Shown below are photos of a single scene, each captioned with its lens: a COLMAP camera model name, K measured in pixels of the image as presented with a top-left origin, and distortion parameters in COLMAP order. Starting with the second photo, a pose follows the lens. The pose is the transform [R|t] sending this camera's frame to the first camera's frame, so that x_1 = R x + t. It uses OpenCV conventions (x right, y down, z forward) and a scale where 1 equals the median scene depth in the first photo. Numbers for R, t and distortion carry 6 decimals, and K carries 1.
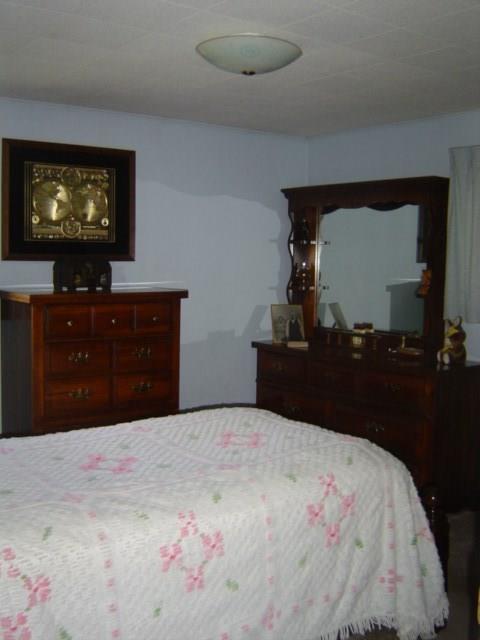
lens RADIAL K [[753.1, 0, 238.9], [0, 753.1, 321.2], [0, 0, 1]] dist [-0.135105, 0.000000]
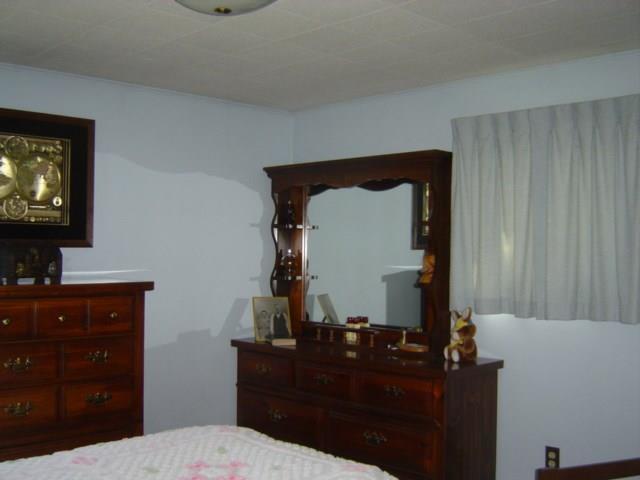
lens RADIAL K [[753.1, 0, 318.6], [0, 753.1, 240.9], [0, 0, 1]] dist [-0.135105, 0.000000]
pose [[0.991800, -0.003688, 0.127748, 0.008138], [0.016130, 0.995202, -0.096498, -0.001855], [-0.126779, 0.097767, 0.987101, 0.137900]]
